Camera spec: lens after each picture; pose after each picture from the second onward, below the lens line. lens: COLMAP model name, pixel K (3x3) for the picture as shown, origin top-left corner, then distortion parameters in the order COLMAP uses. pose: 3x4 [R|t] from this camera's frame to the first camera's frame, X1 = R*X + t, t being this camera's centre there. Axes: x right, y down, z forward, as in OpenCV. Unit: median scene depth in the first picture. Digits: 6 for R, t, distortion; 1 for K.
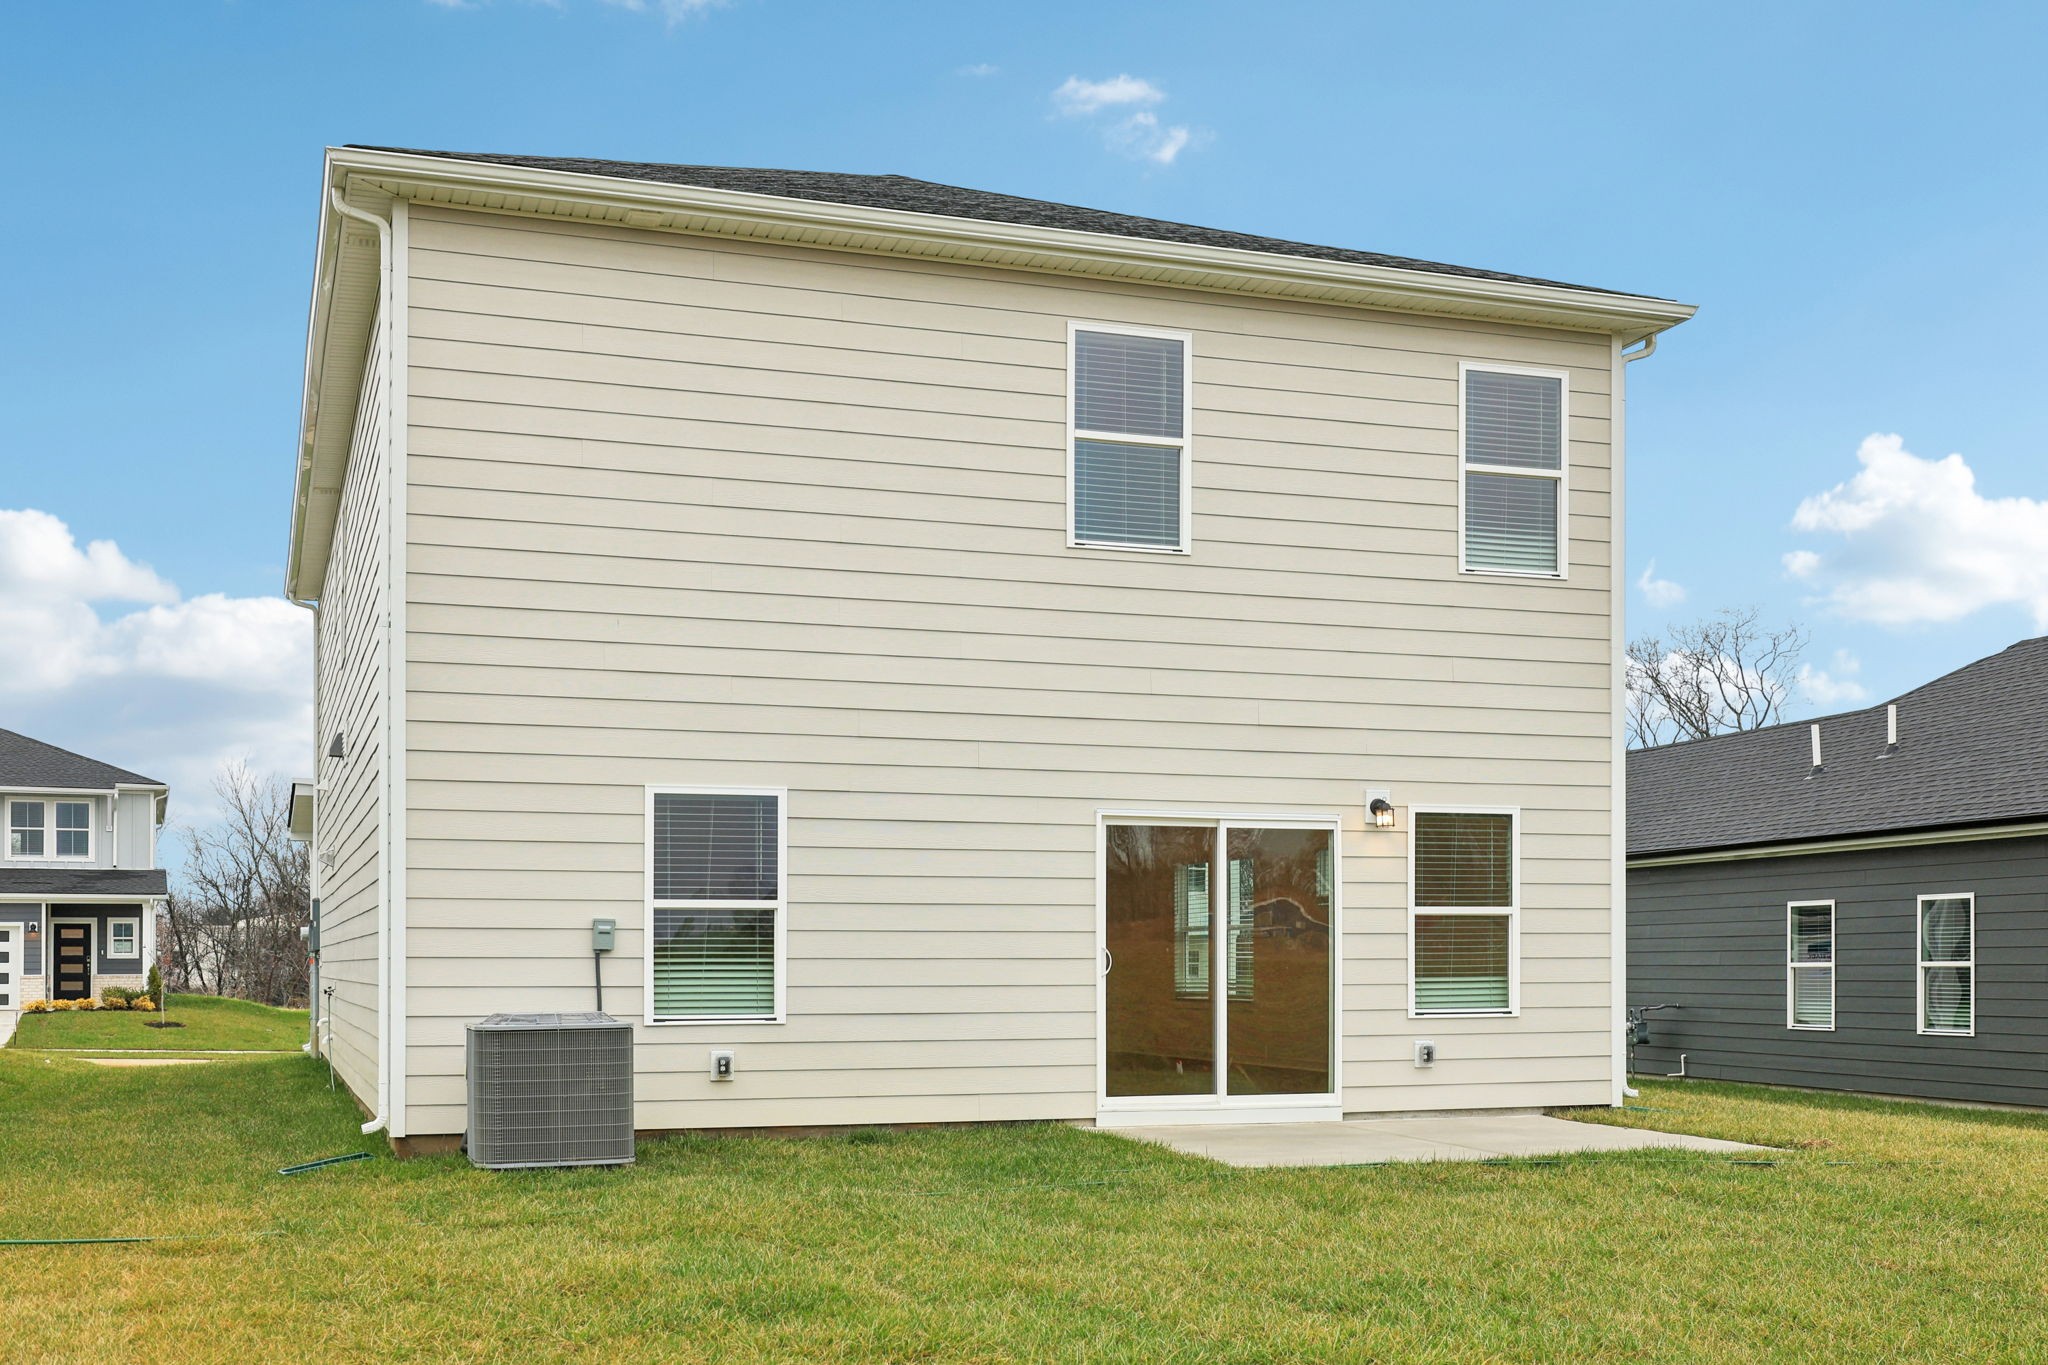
lens RADIAL K [[2201.9, 0, 1026.5], [0, 2201.9, 982.9], [0, 0, 1]] dist [0.006711, 0.002542]
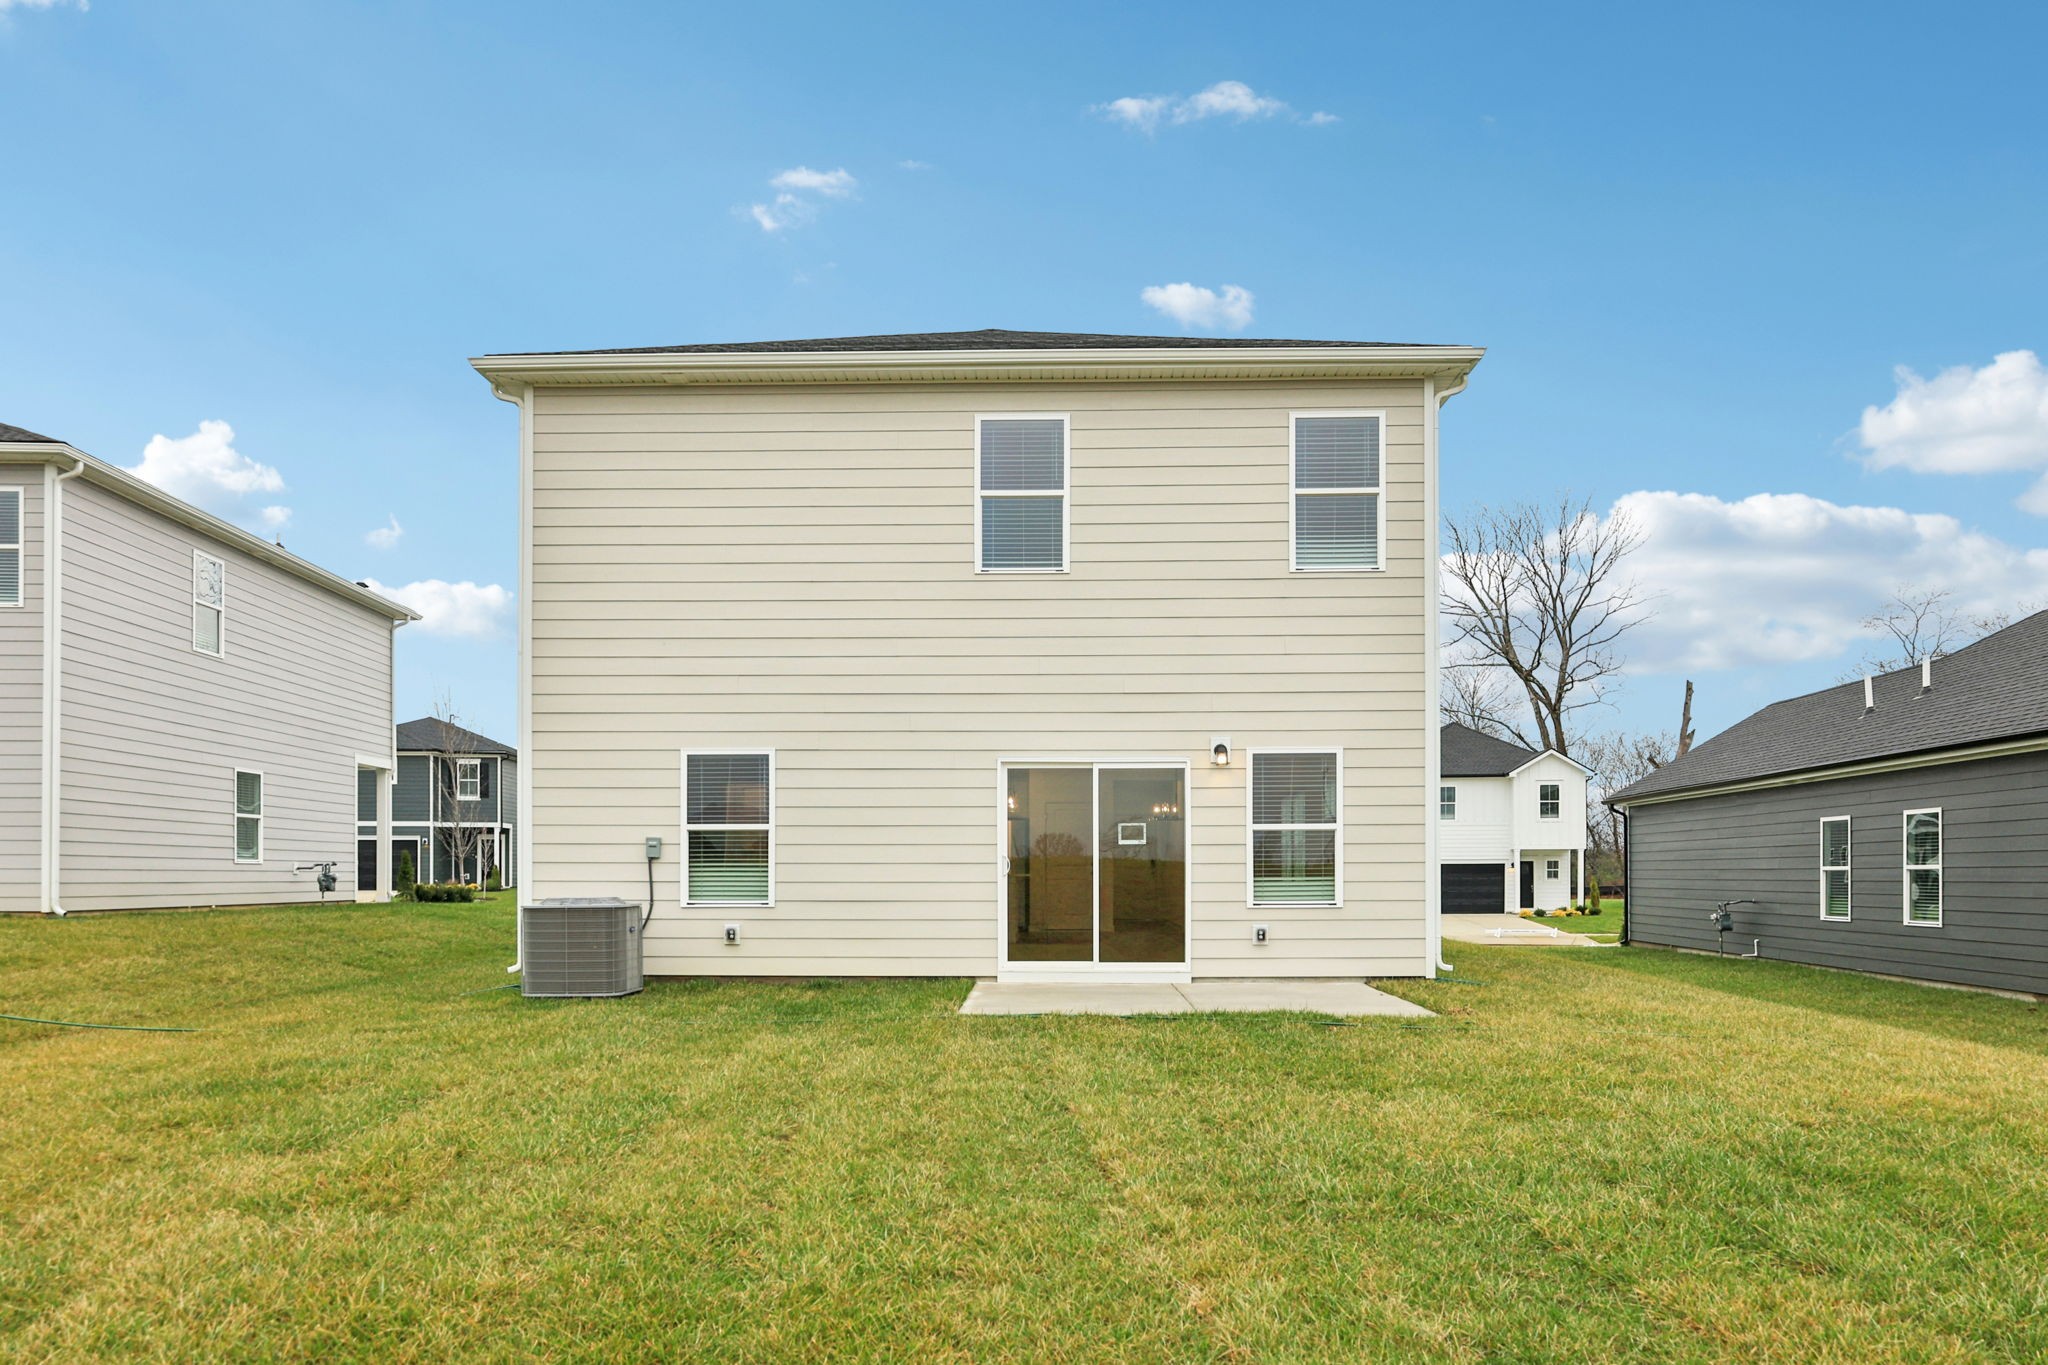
lens RADIAL K [[1455.8, 0, 1023.4], [0, 1455.8, 873.6], [0, 0, 1]] dist [0.002520, 0.003004]
pose [[0.934212, 0.002303, -0.356712, 0.365361], [-0.003806, 0.999987, -0.003511, -0.001020], [0.356699, 0.004638, 0.934208, 0.127866]]
